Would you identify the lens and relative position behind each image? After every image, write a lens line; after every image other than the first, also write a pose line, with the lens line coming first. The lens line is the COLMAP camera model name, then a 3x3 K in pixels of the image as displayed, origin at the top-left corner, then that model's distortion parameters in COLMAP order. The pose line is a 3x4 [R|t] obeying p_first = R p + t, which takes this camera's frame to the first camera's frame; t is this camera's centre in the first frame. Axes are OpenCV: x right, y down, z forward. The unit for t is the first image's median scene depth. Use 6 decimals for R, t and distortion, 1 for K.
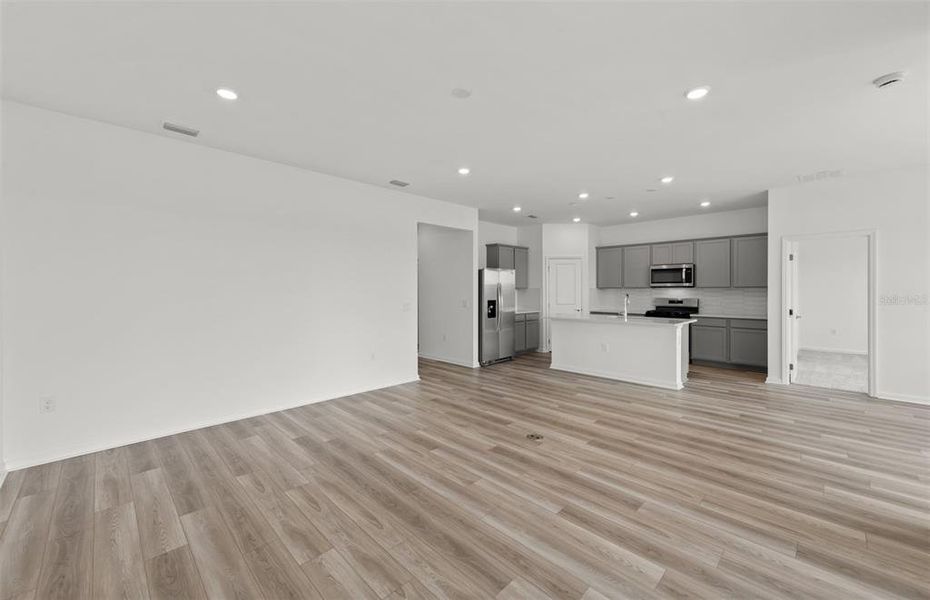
lens RADIAL K [[358.8, 0, 468.2], [0, 358.8, 297.8], [0, 0, 1]] dist [0.001861, 0.000039]
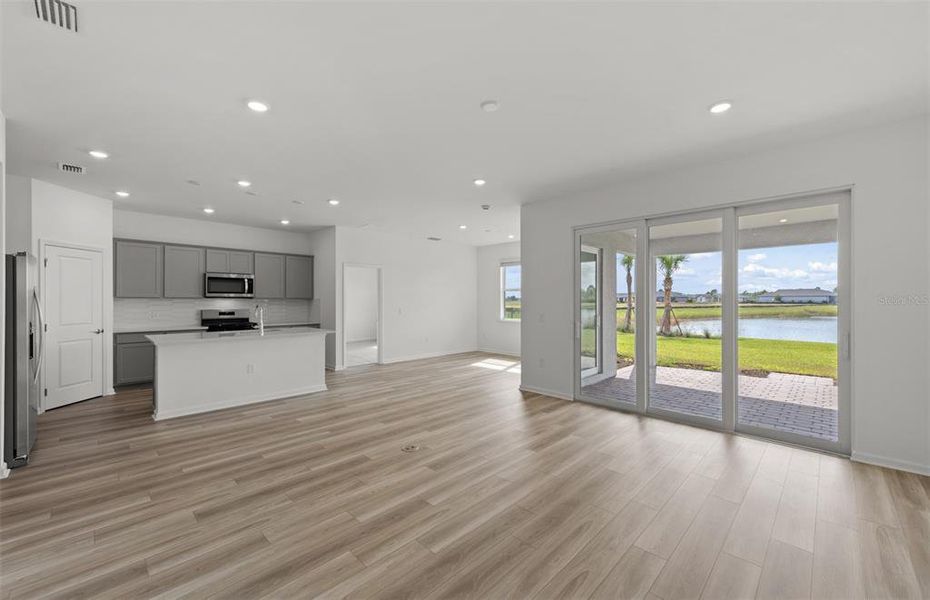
lens RADIAL K [[358.8, 0, 468.2], [0, 358.8, 297.8], [0, 0, 1]] dist [0.001861, 0.000039]
pose [[0.008306, 0.010621, 0.999909, -0.571803], [0.020258, 0.999737, -0.010788, -0.010342], [-0.999760, 0.020346, 0.008089, 0.579214]]
